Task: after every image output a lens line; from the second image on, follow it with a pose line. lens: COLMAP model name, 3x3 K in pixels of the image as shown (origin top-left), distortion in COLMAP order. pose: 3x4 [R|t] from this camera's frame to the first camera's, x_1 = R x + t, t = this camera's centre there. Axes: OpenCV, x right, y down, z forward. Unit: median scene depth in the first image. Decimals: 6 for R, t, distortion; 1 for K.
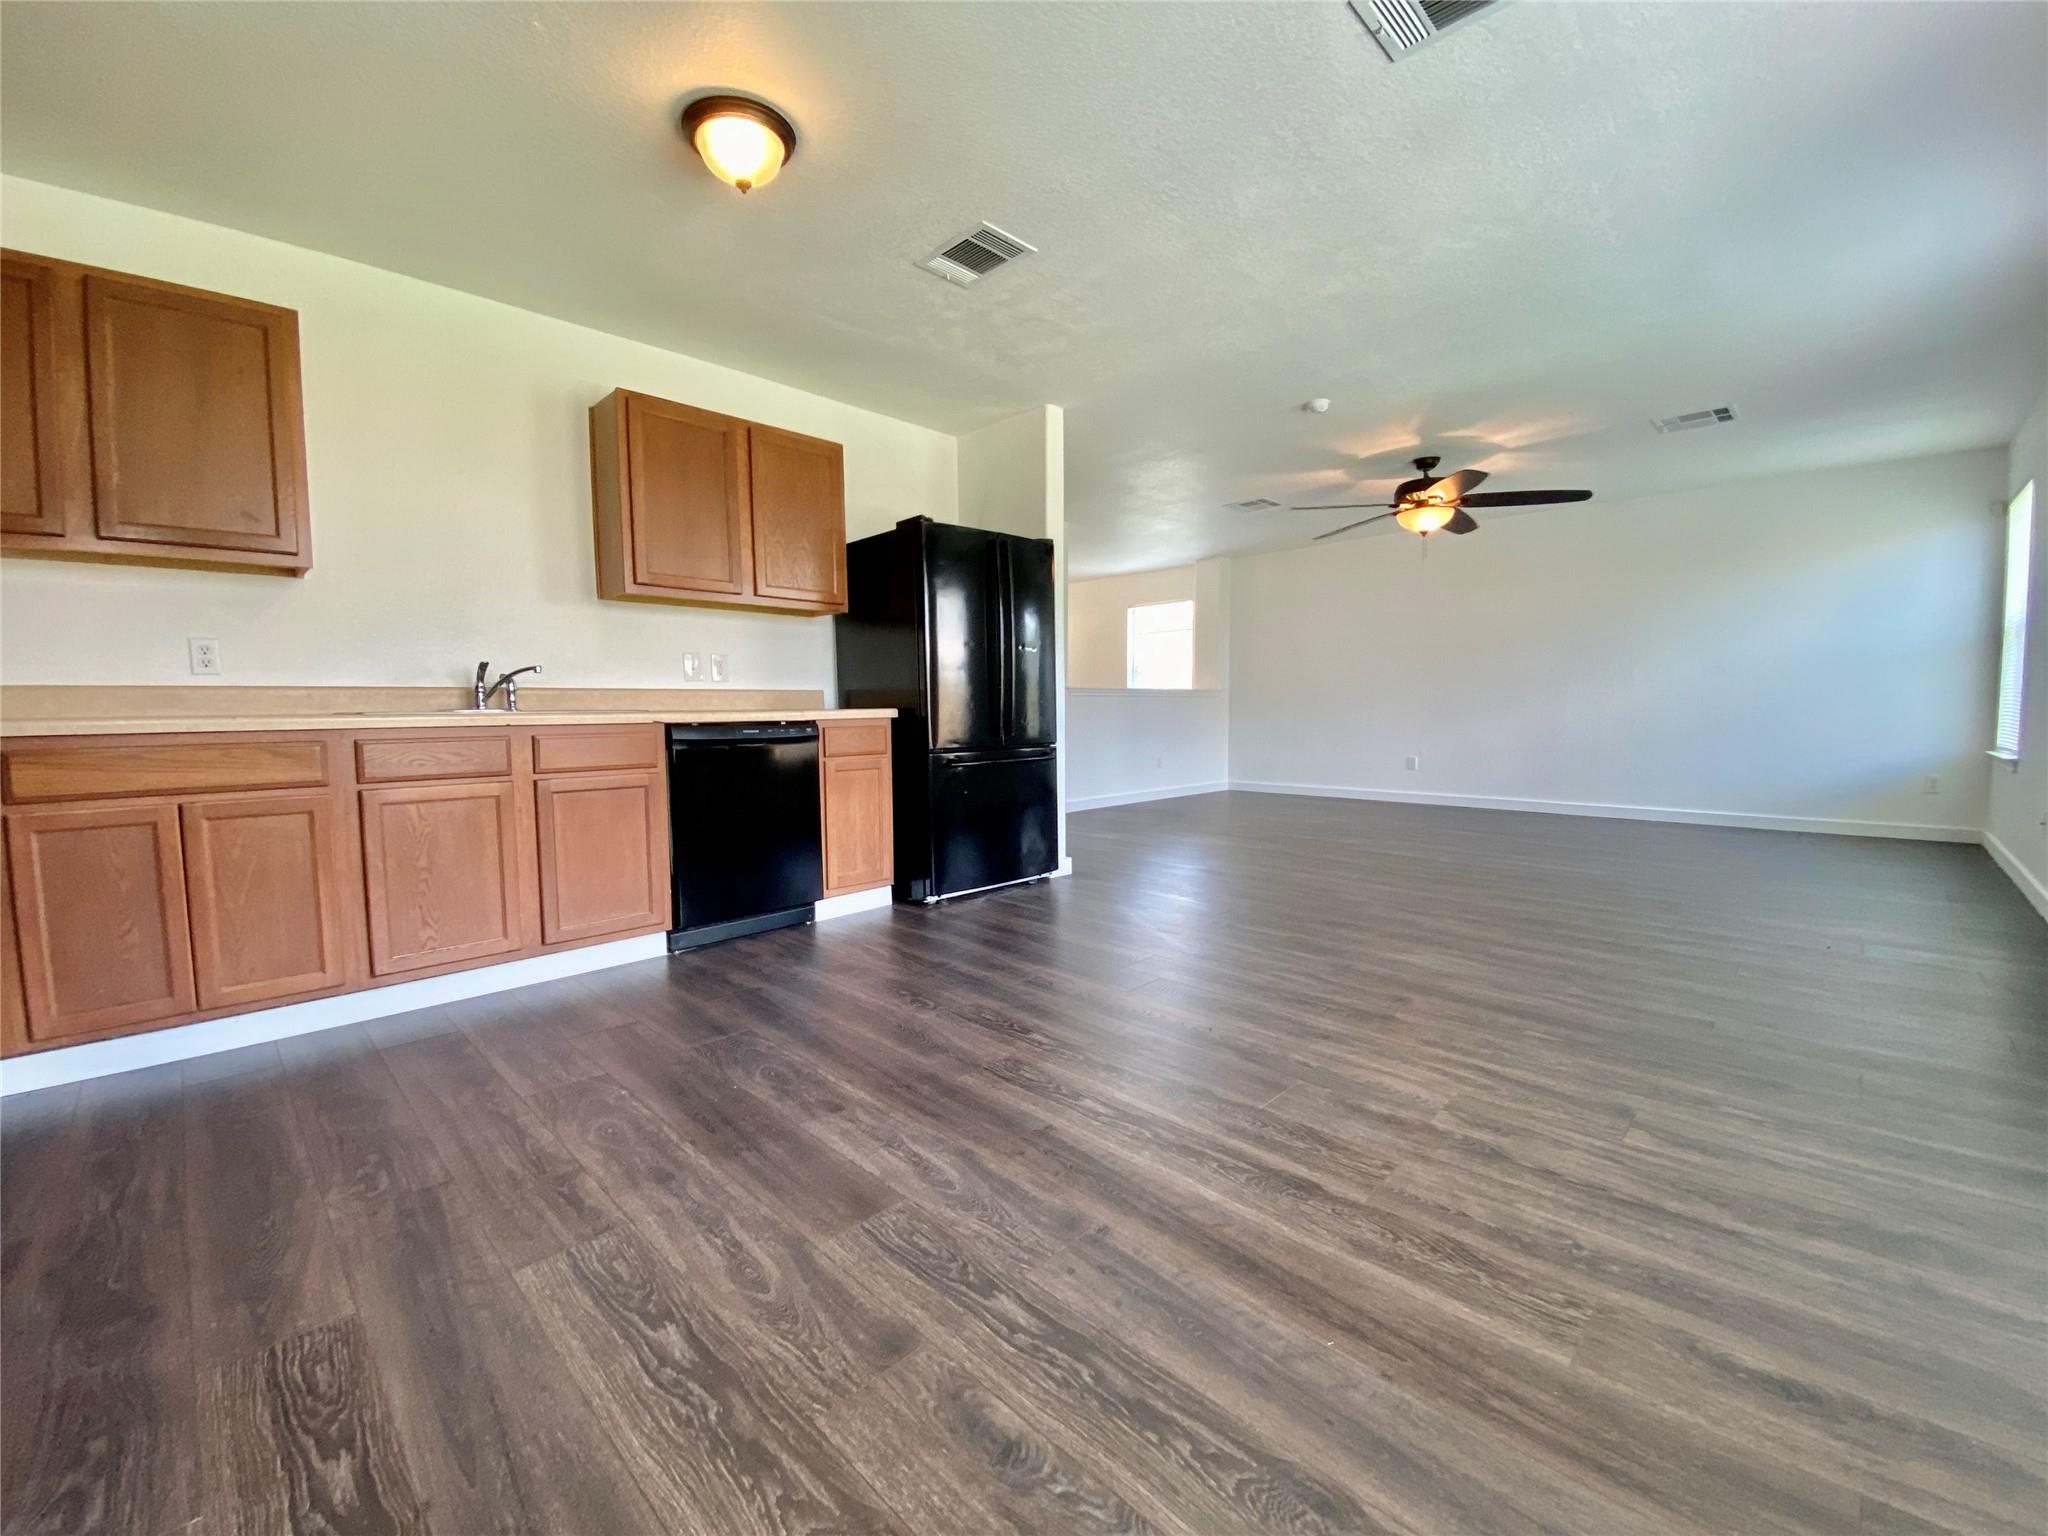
lens RADIAL K [[838.3, 0, 1024.0], [0, 838.3, 768.0], [0, 0, 1]] dist [0.001770, -0.000116]
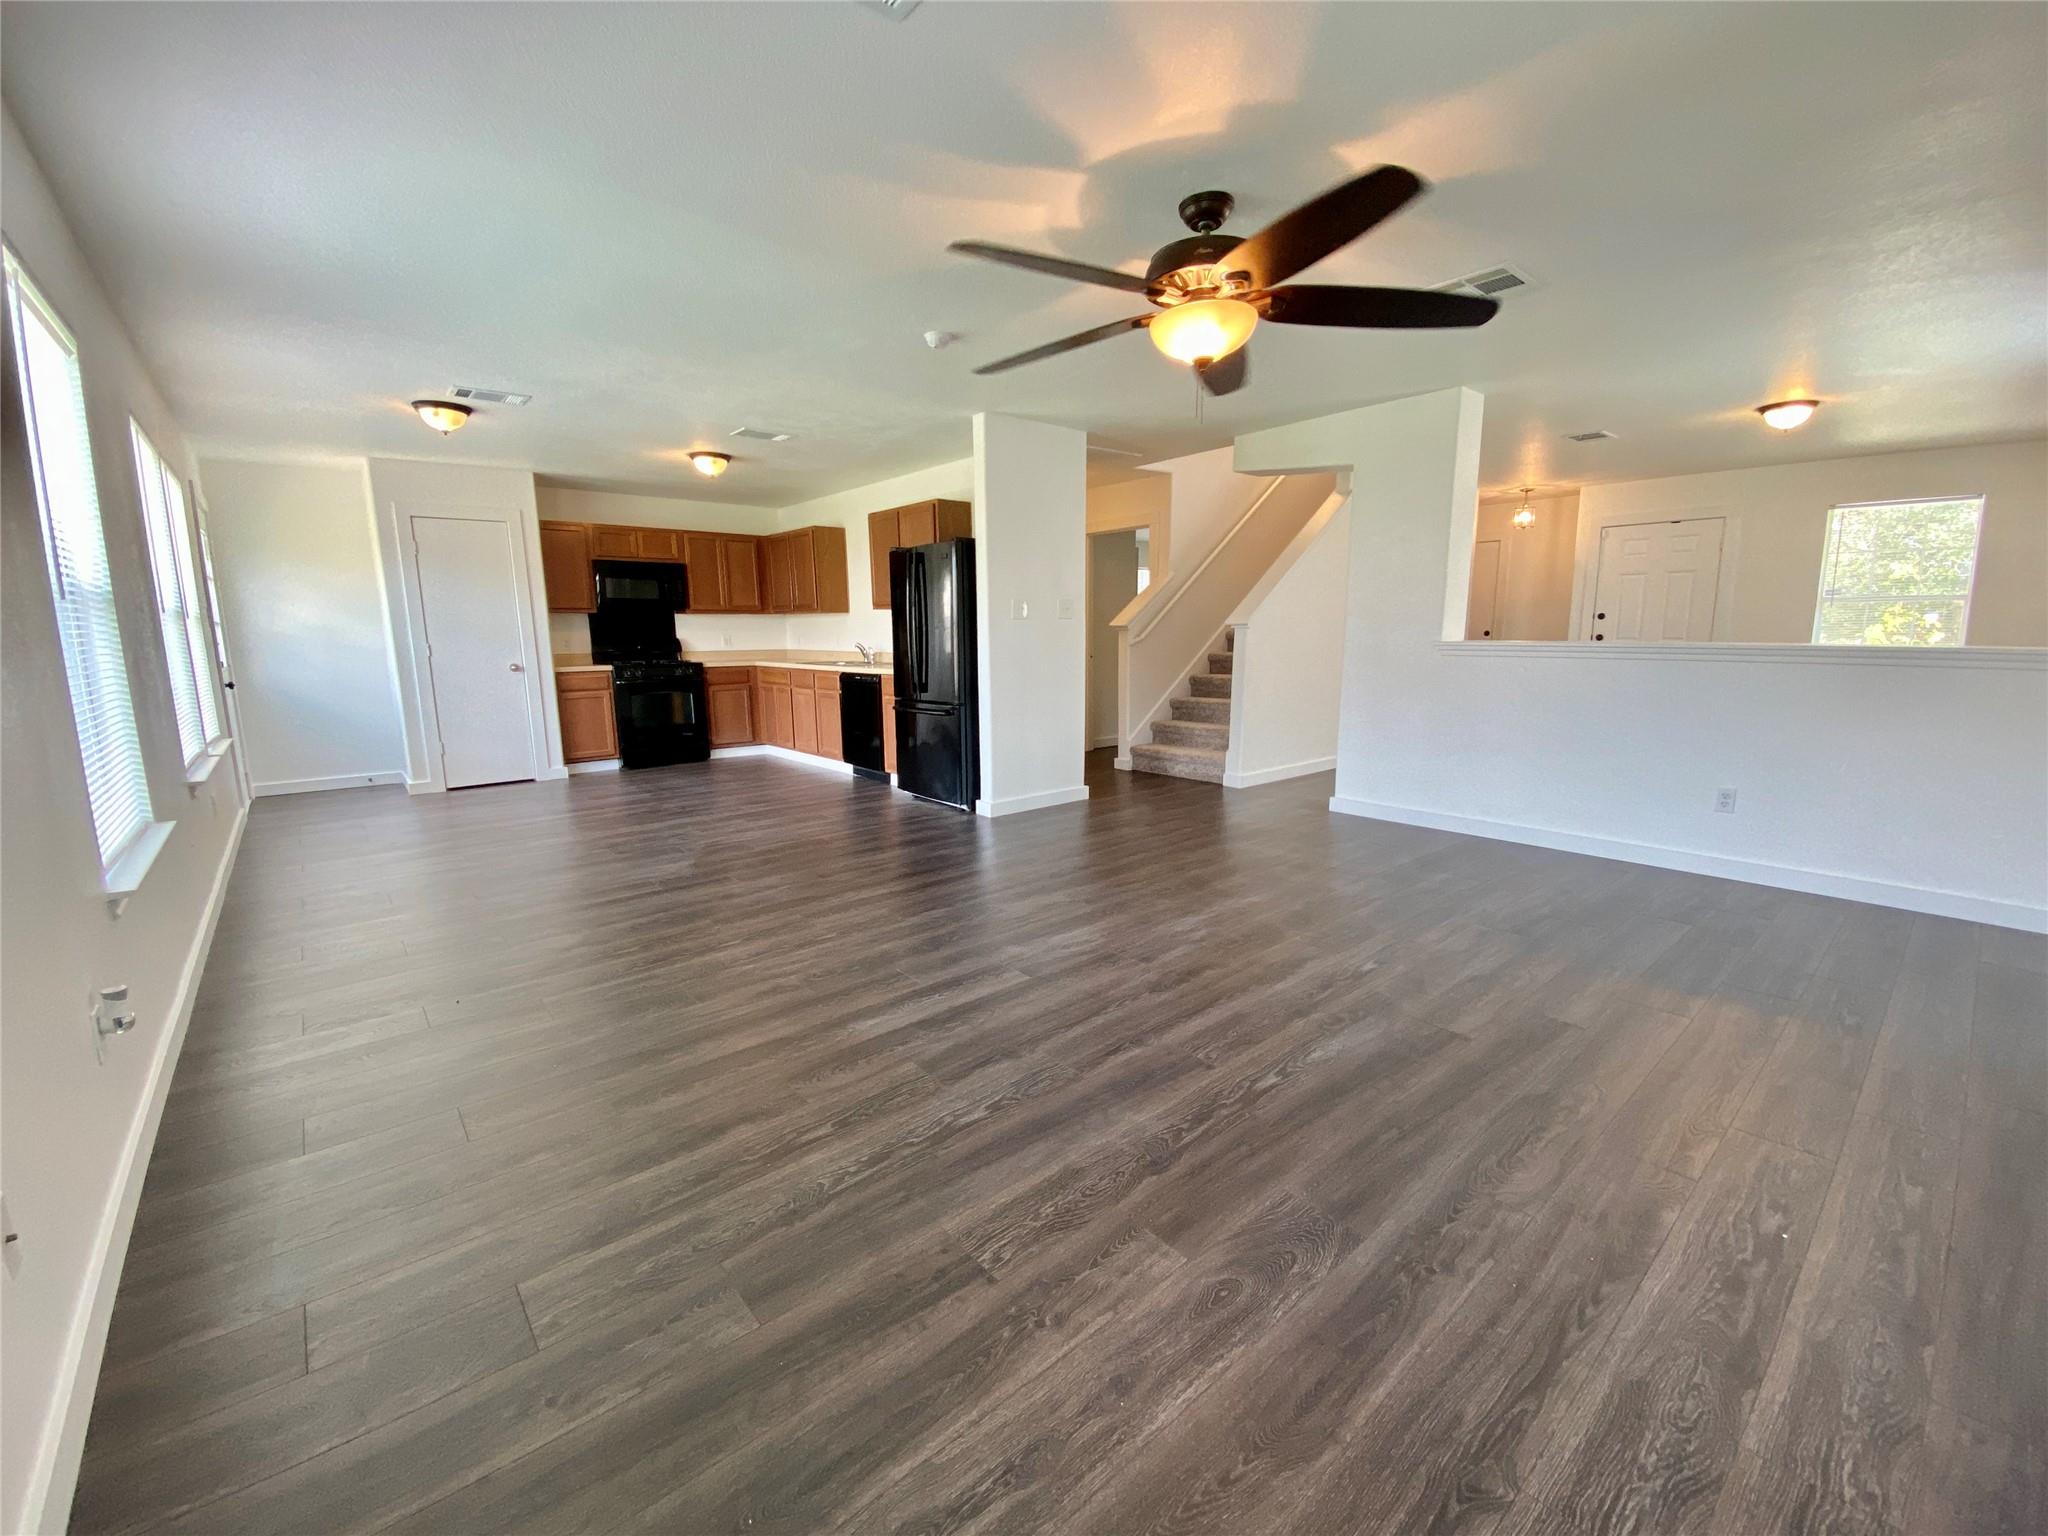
lens RADIAL K [[847.3, 0, 1040.2], [0, 847.3, 776.6], [0, 0, 1]] dist [-0.000973, -0.000166]
pose [[-0.073319, 0.182429, -0.980481, 1.837602], [-0.066073, 0.980079, 0.187295, -0.238440], [0.995117, 0.078515, -0.059805, 1.723074]]
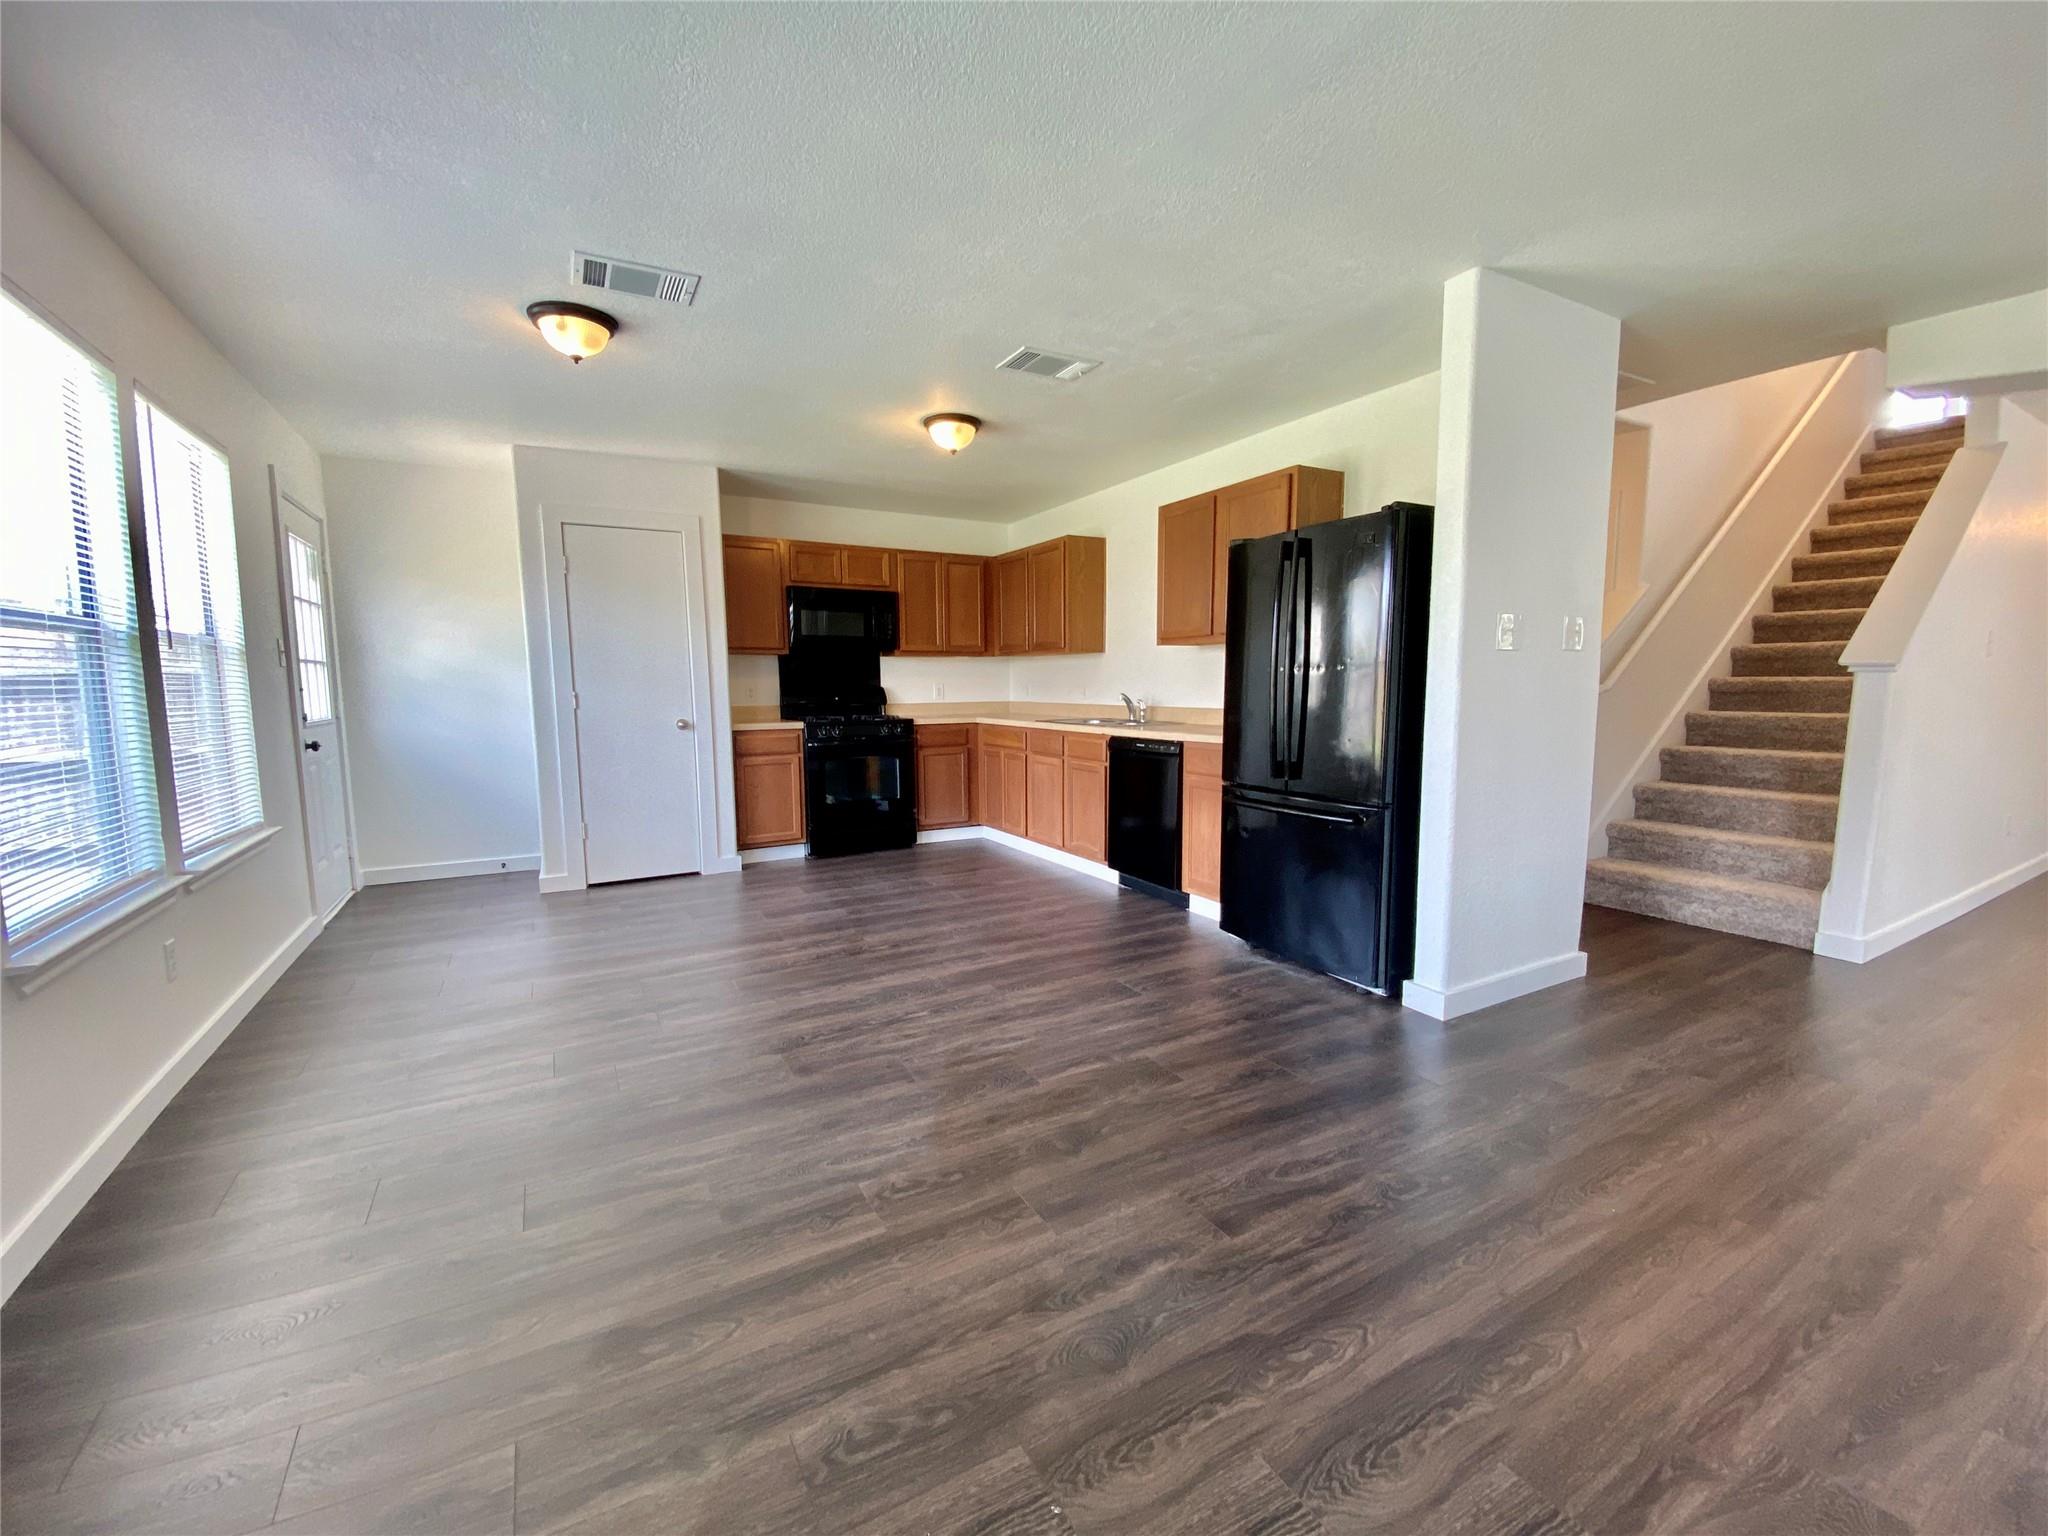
lens RADIAL K [[838.3, 0, 1024.0], [0, 838.3, 768.0], [0, 0, 1]] dist [0.001770, -0.000116]
pose [[-0.273027, 0.114201, -0.955204, 1.112287], [-0.061520, 0.988824, 0.135805, -0.193610], [0.960037, 0.095843, -0.262950, 1.285416]]
